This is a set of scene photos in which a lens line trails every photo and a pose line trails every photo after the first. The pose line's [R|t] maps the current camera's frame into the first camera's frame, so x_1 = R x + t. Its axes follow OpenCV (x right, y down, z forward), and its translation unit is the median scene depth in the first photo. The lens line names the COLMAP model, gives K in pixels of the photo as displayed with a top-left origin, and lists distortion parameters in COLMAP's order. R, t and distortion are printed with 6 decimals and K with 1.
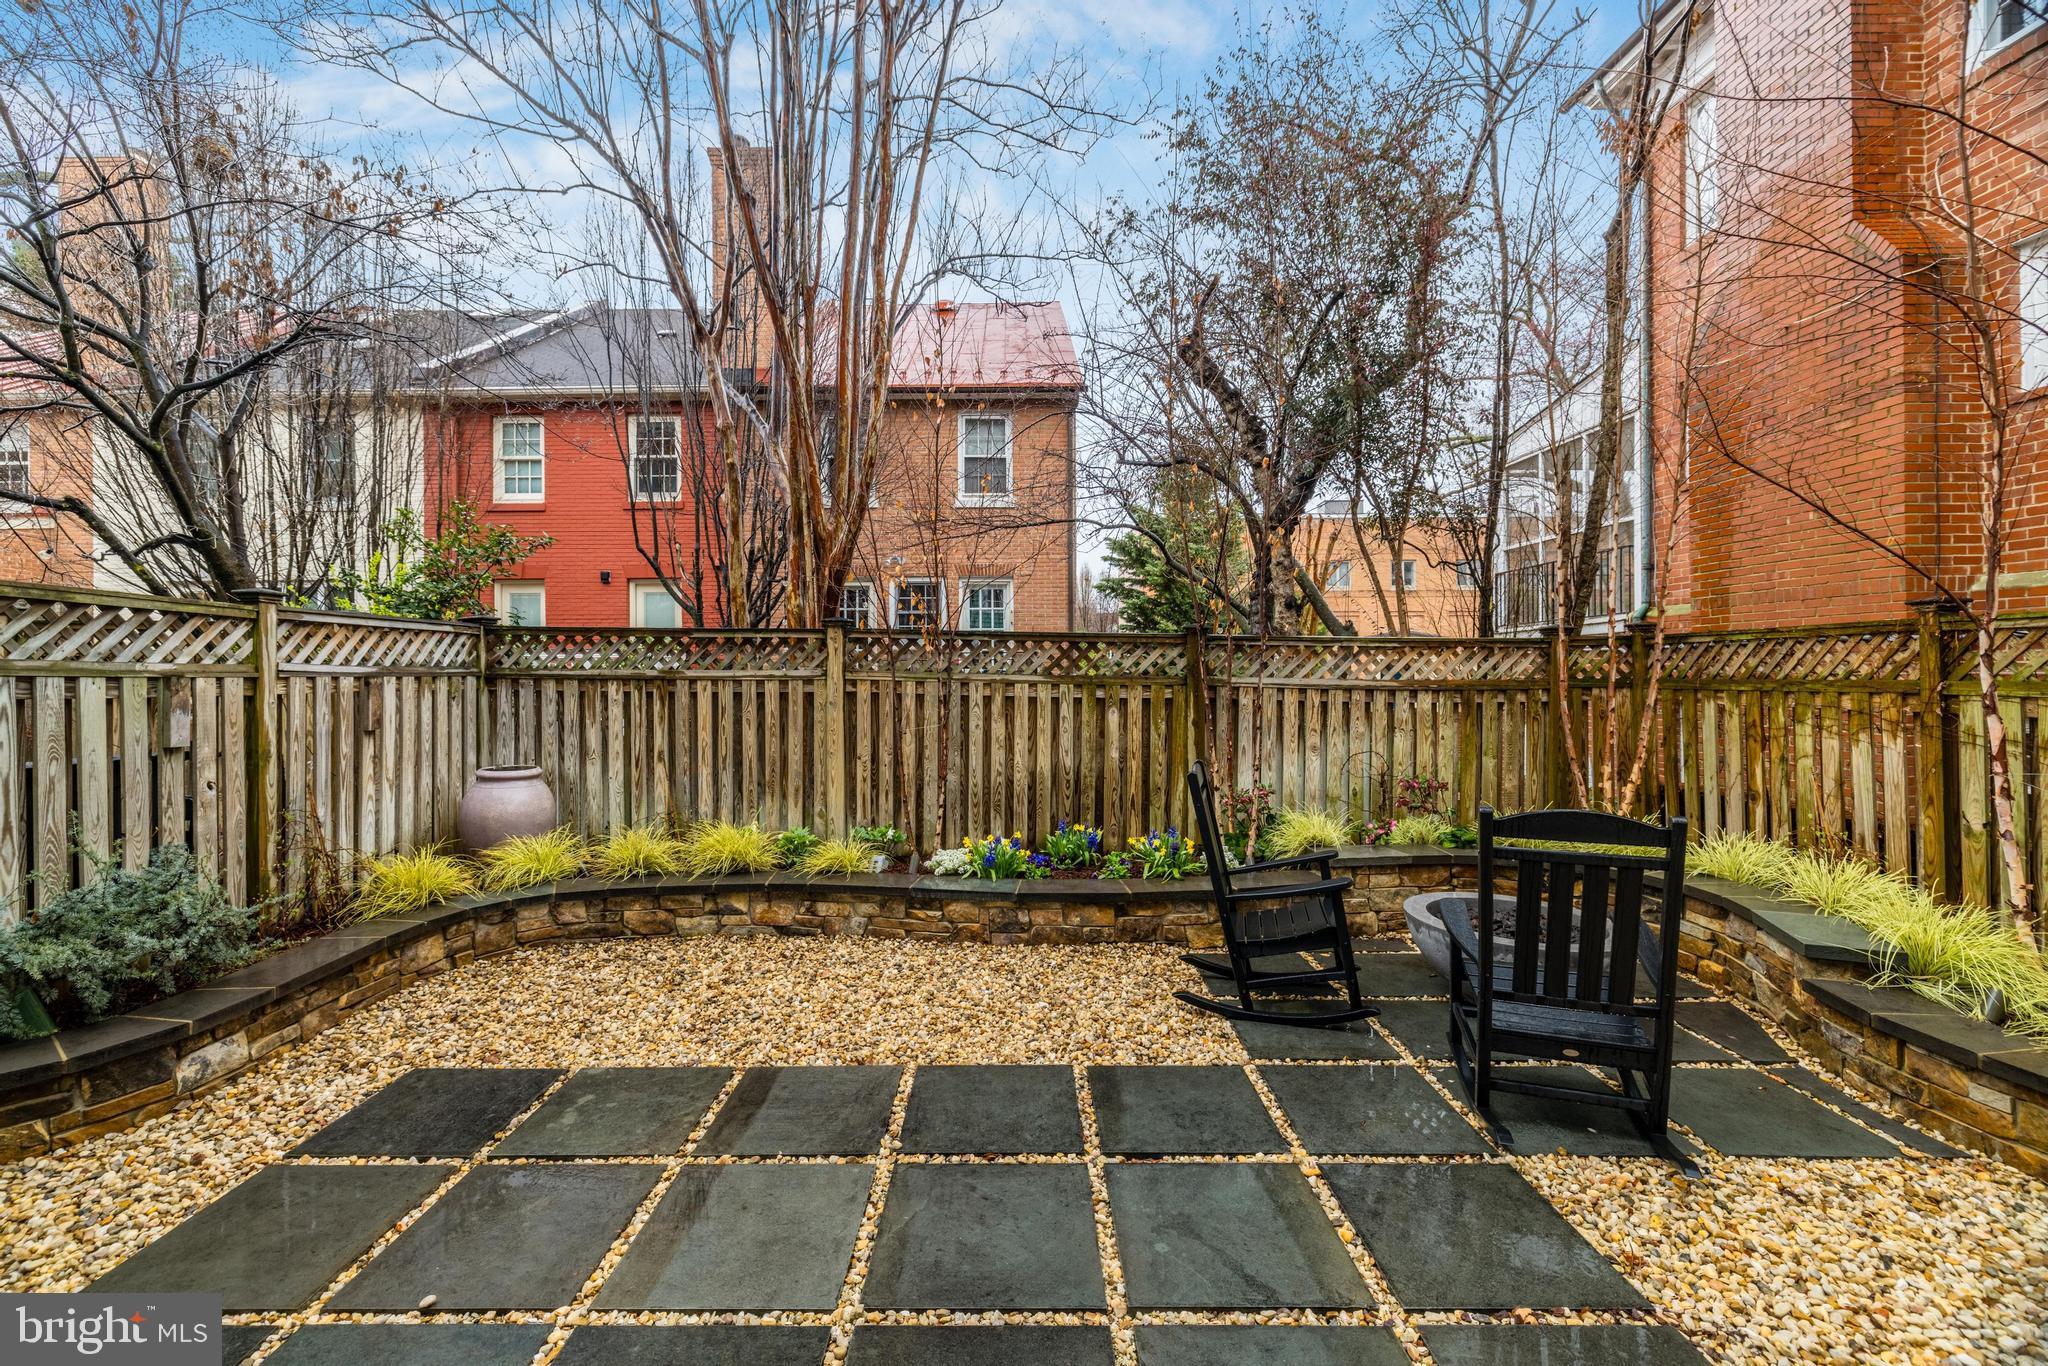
lens RADIAL K [[853.6, 0, 1007.5], [0, 853.6, 672.4], [0, 0, 1]] dist [0.000556, 0.000732]
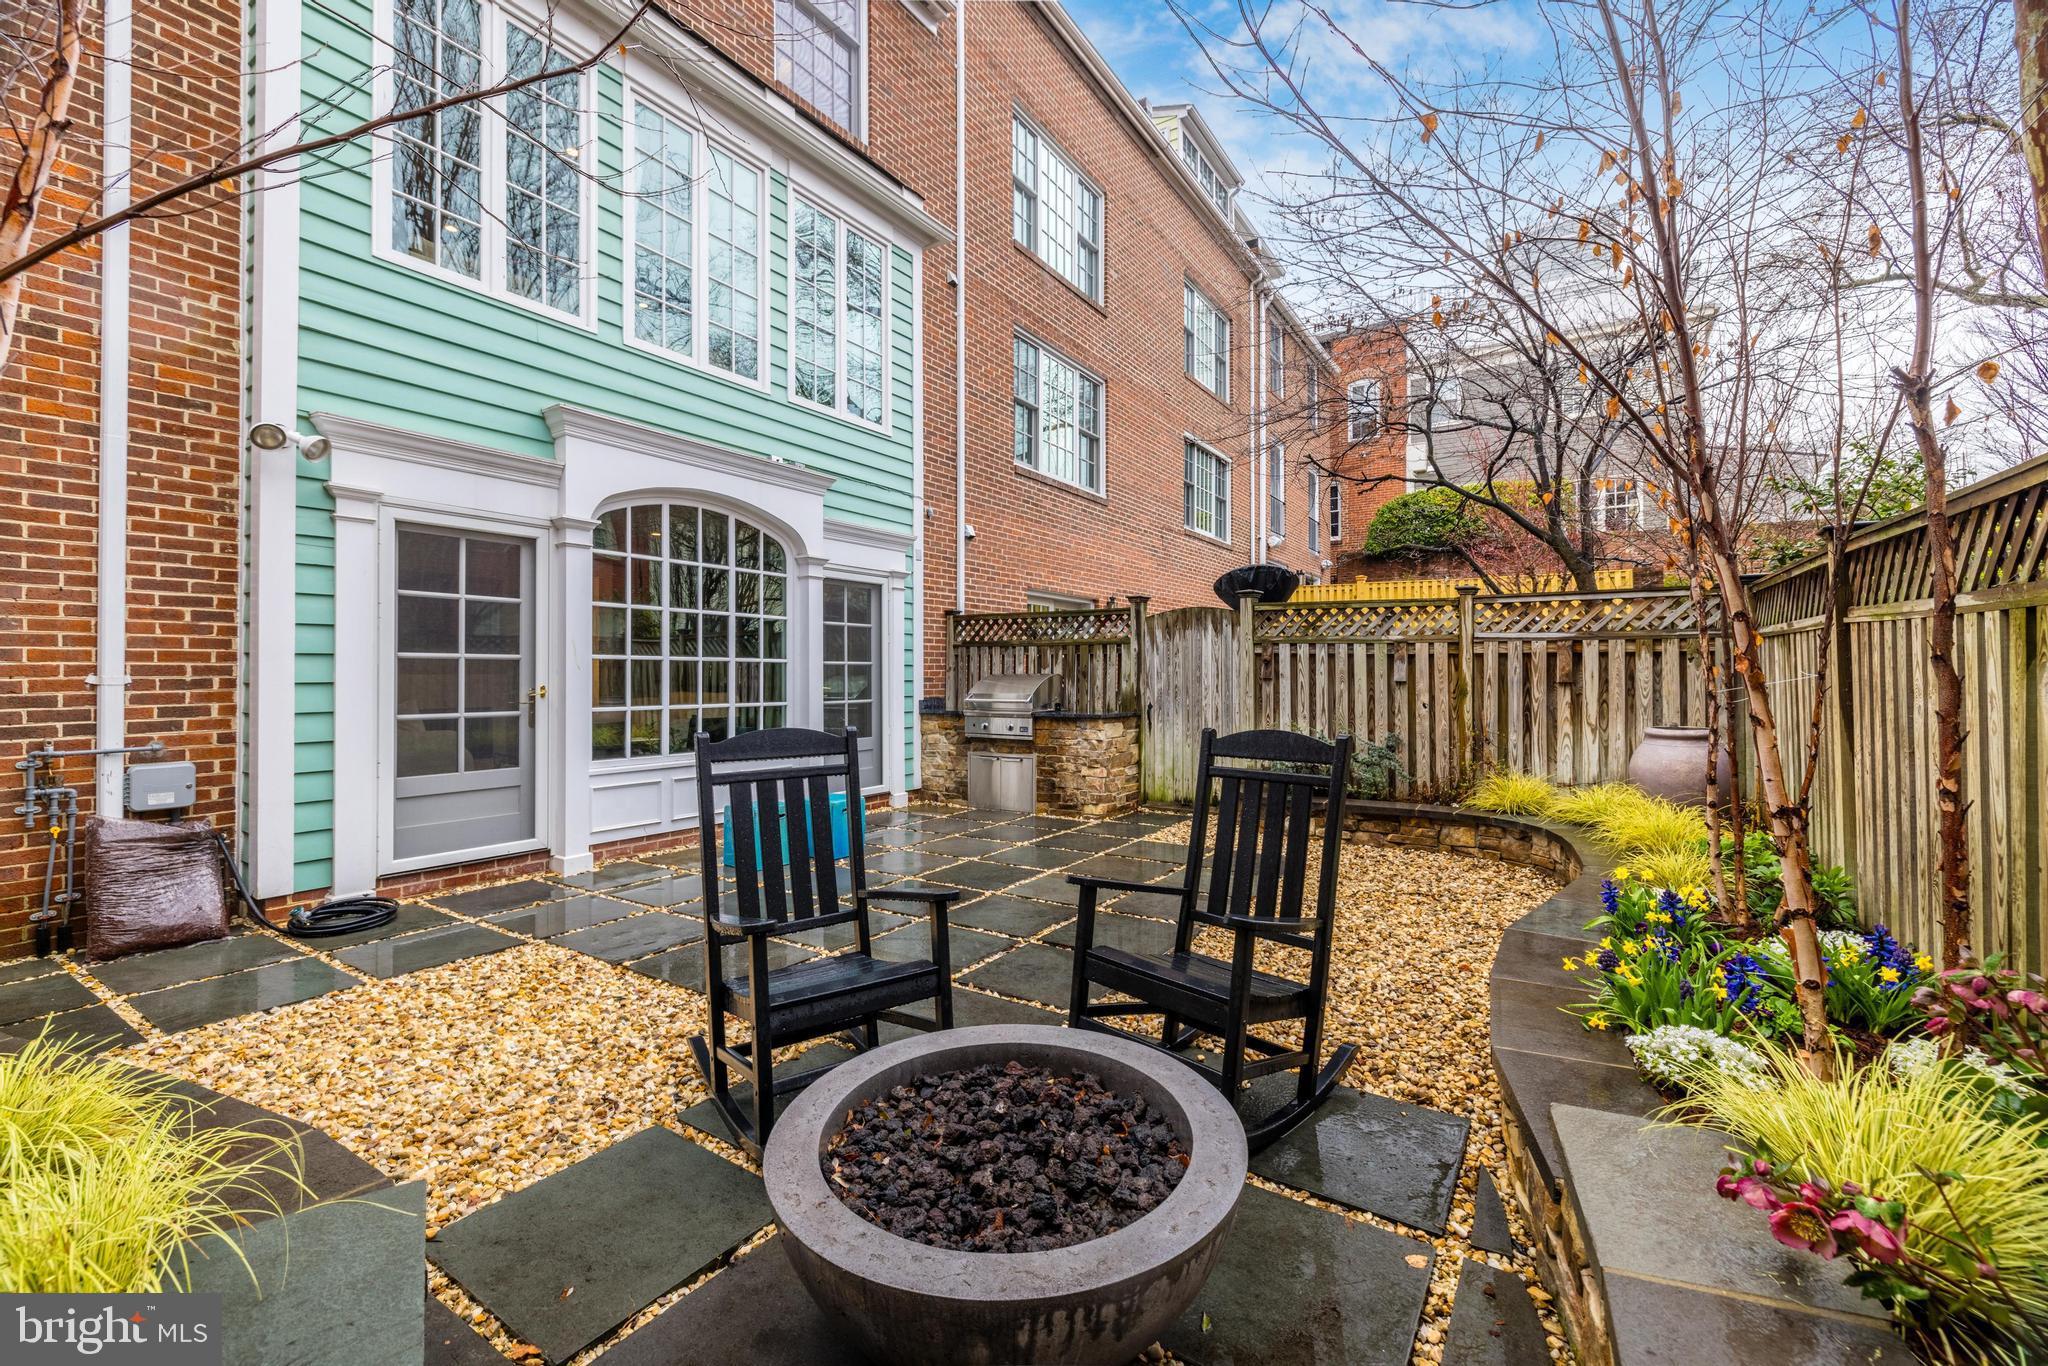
lens RADIAL K [[853.6, 0, 1013.1], [0, 853.6, 672.1], [0, 0, 1]] dist [0.000556, 0.000732]
pose [[-0.539368, 0.003122, -0.842064, 0.755903], [0.002033, 0.999995, 0.002406, 0.047200], [0.842068, -0.000414, -0.539372, 0.976559]]
